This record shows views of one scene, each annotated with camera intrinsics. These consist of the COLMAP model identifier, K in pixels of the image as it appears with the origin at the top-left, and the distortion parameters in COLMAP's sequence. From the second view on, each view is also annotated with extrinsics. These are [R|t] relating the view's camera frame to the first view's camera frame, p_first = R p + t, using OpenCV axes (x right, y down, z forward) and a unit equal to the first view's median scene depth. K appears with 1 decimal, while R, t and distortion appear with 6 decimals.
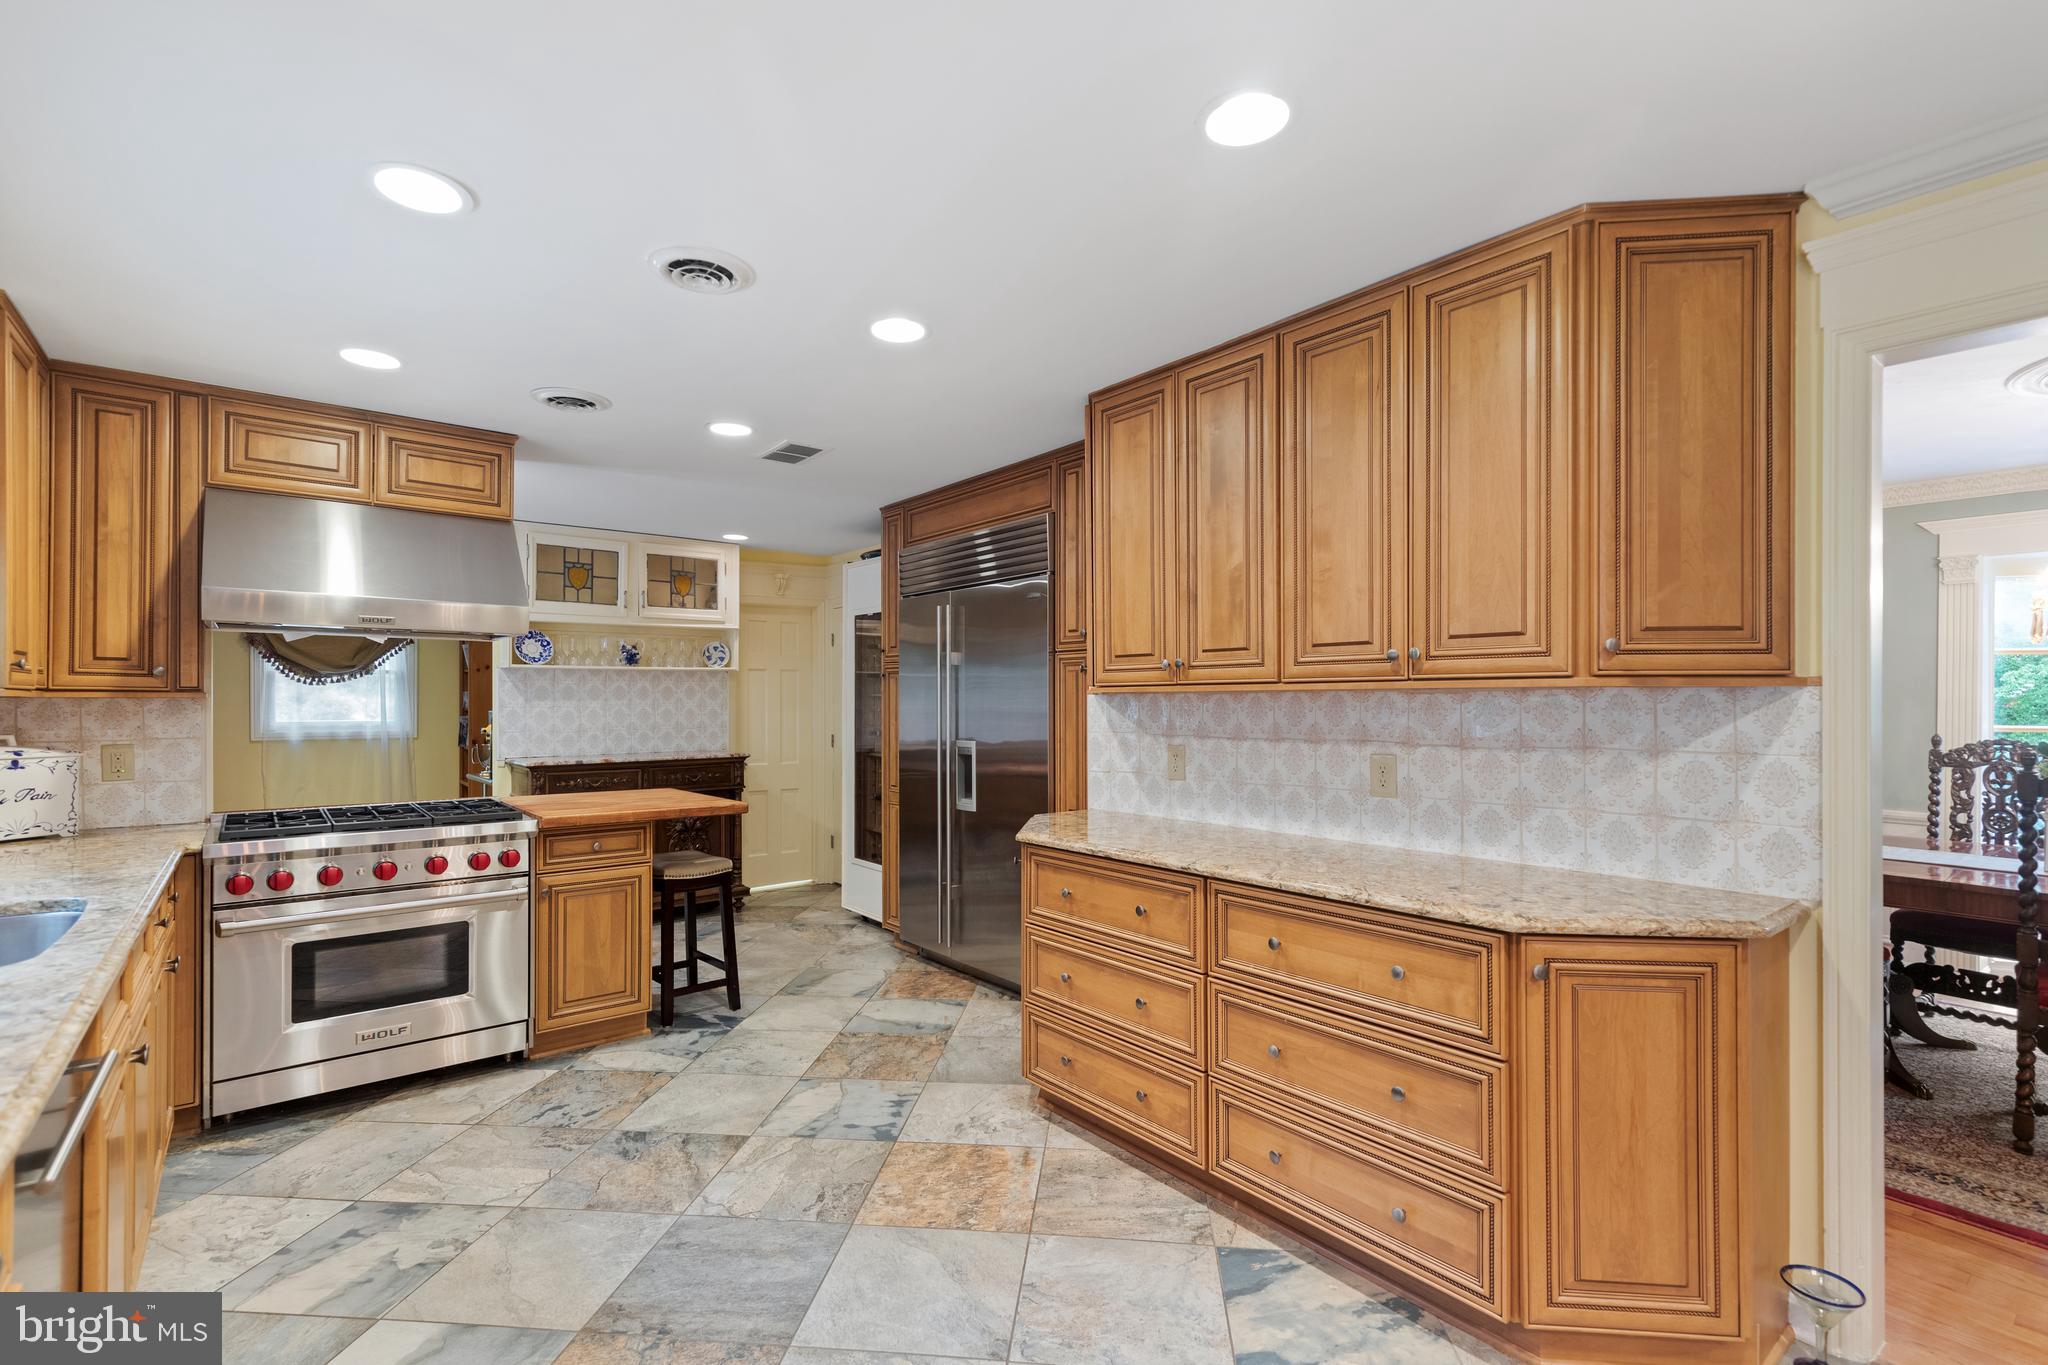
lens RADIAL K [[931.6, 0, 1017.4], [0, 931.6, 703.5], [0, 0, 1]] dist [0.002336, -0.000909]
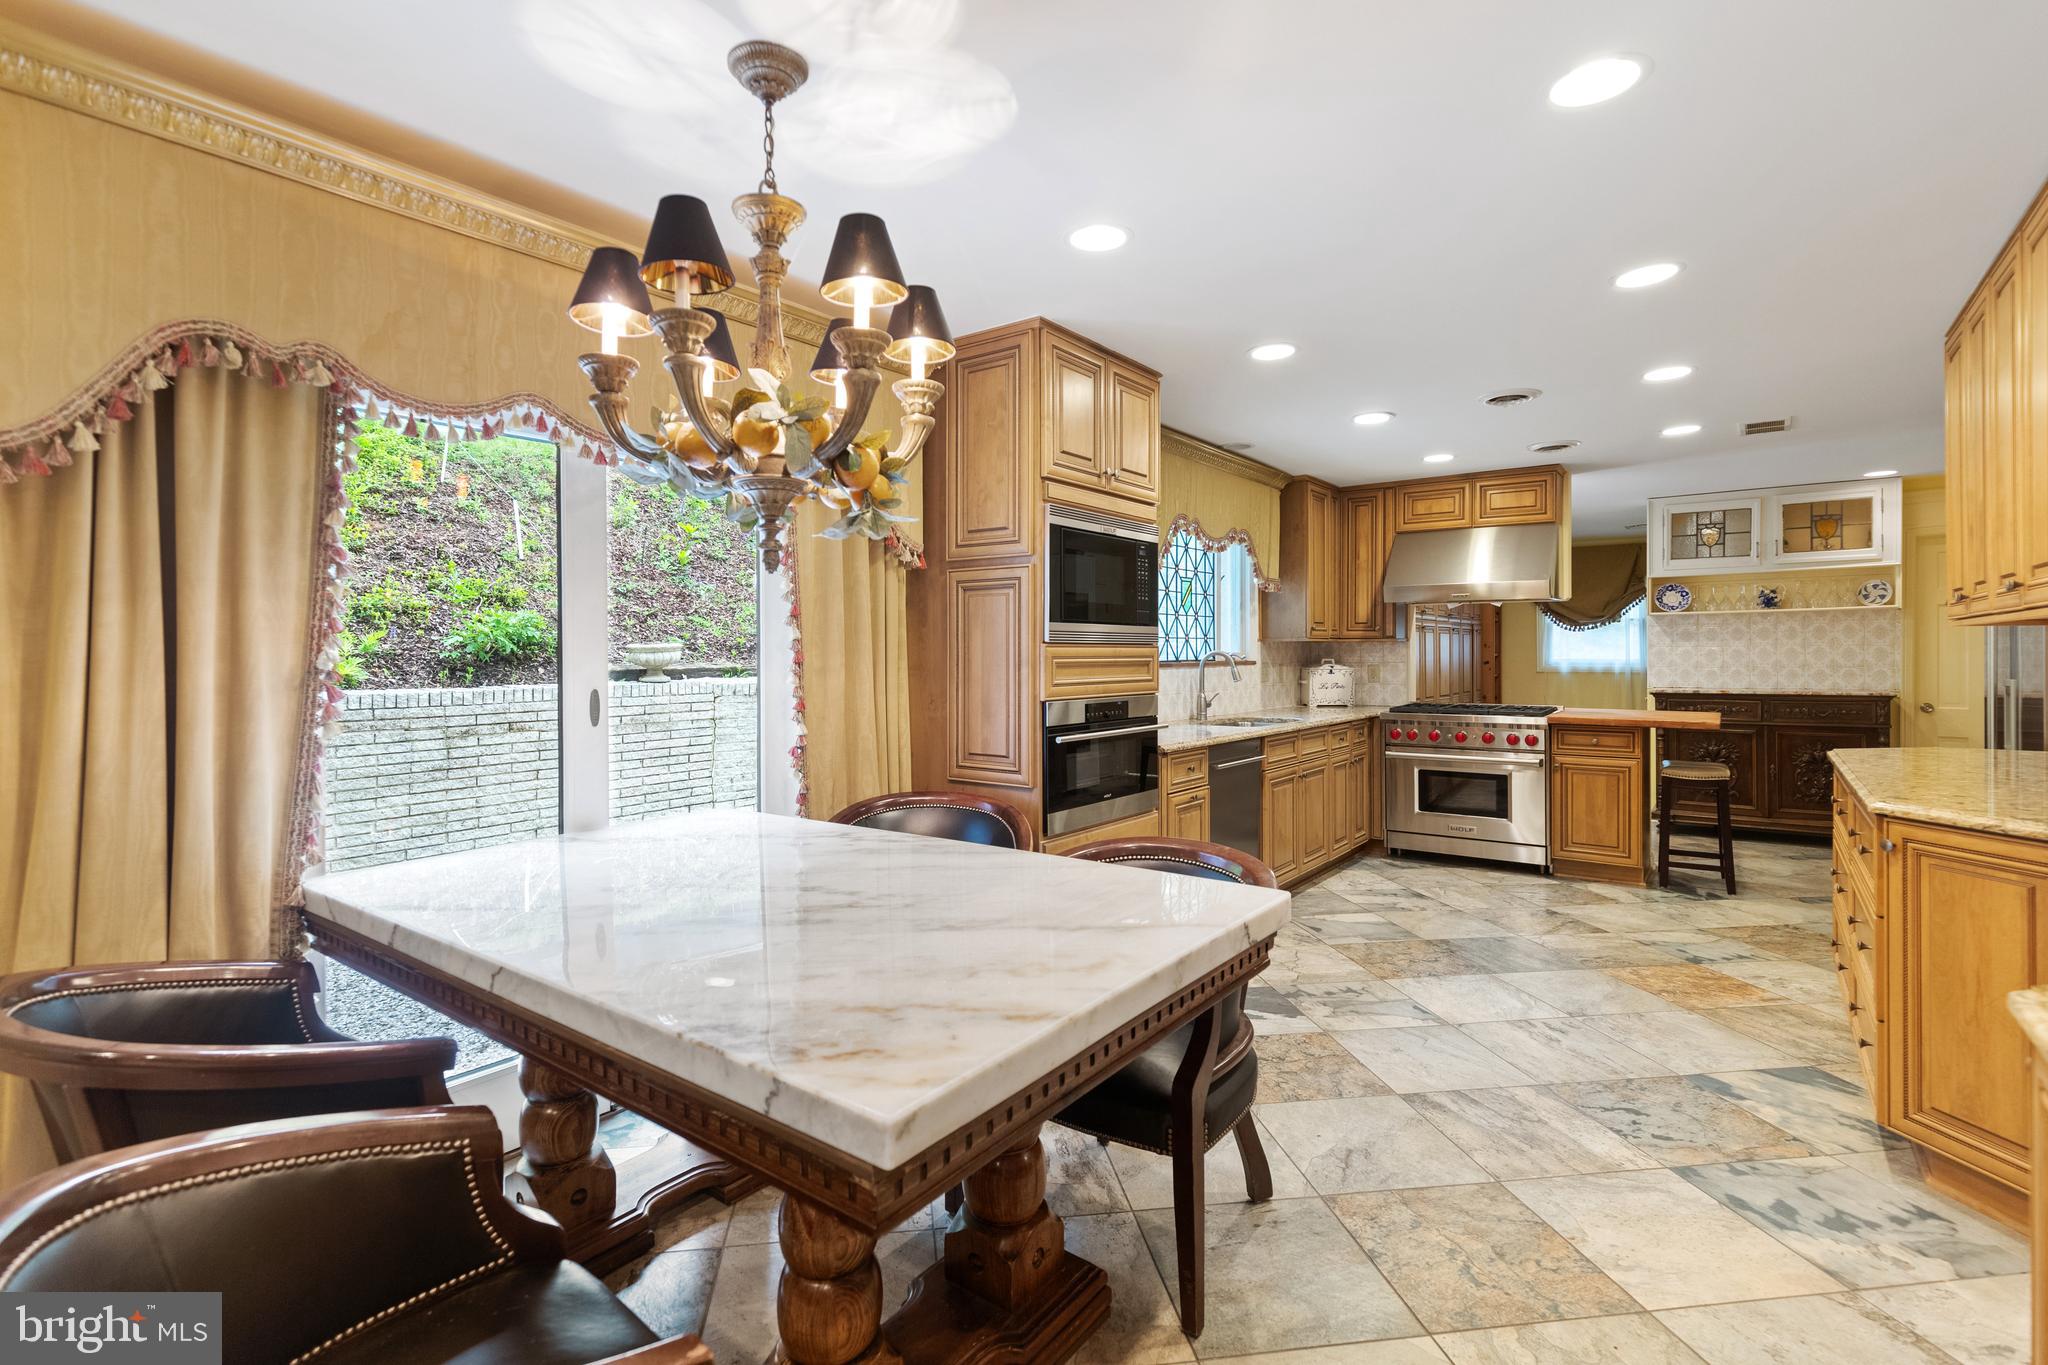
lens RADIAL K [[931.6, 0, 1013.5], [0, 931.6, 662.4], [0, 0, 1]] dist [0.002336, -0.000909]
pose [[0.239185, 0.010511, -0.970917, 0.777542], [0.004692, 0.999917, 0.011980, 0.010243], [0.970963, -0.007421, 0.239116, -0.232153]]
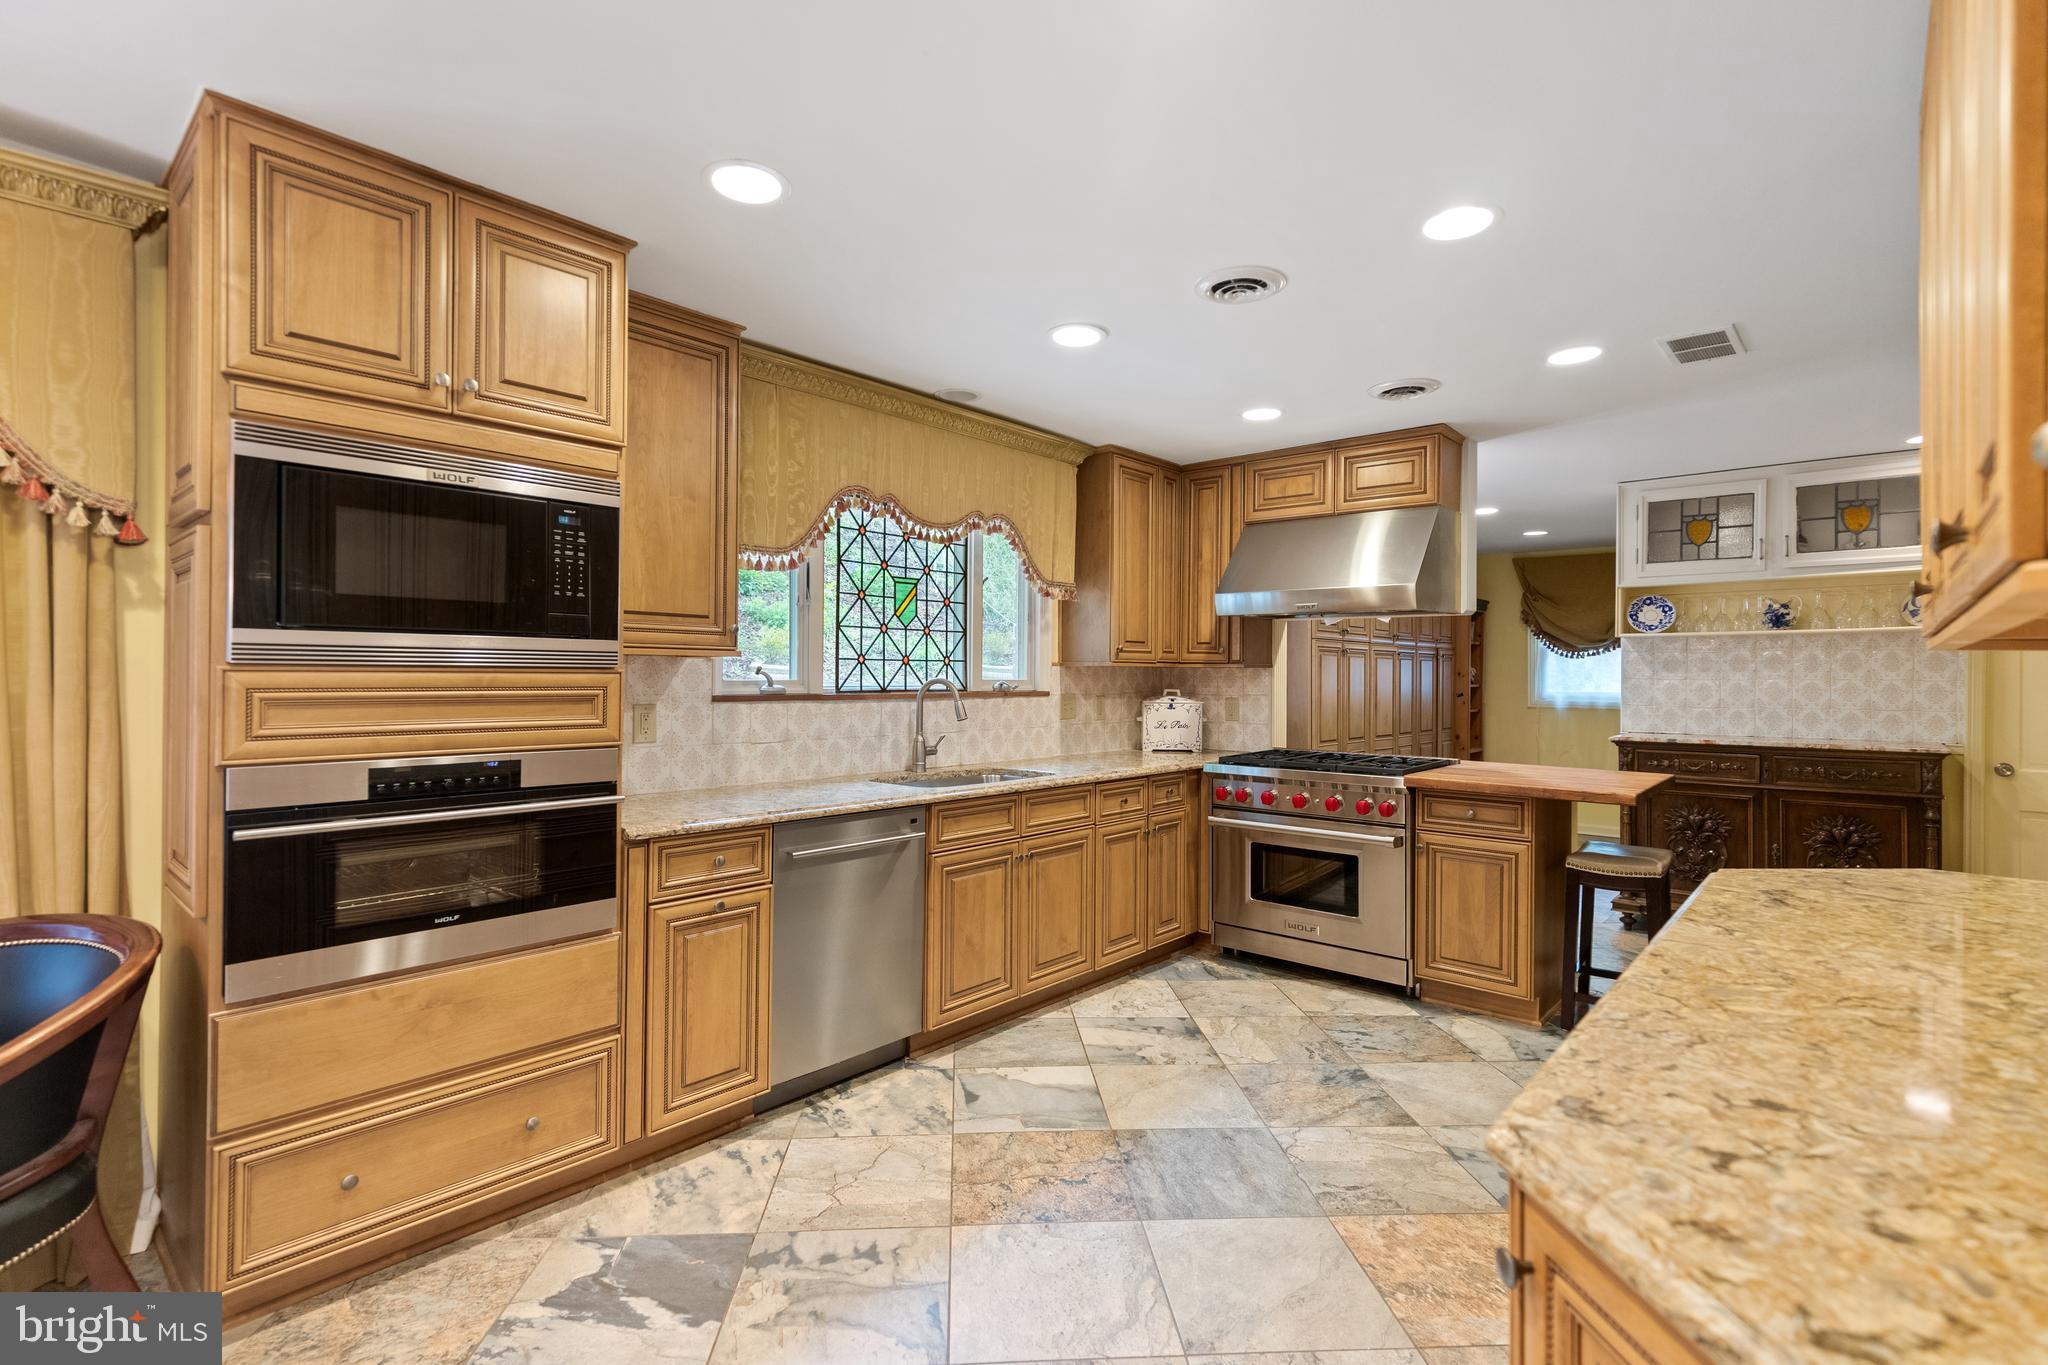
lens RADIAL K [[931.6, 0, 1009.7], [0, 931.6, 679.5], [0, 0, 1]] dist [0.002336, -0.000909]
pose [[0.163523, 0.008793, -0.986500, 0.487490], [-0.007542, 0.999942, 0.007663, 0.003714], [0.986511, 0.006187, 0.163580, 0.361584]]
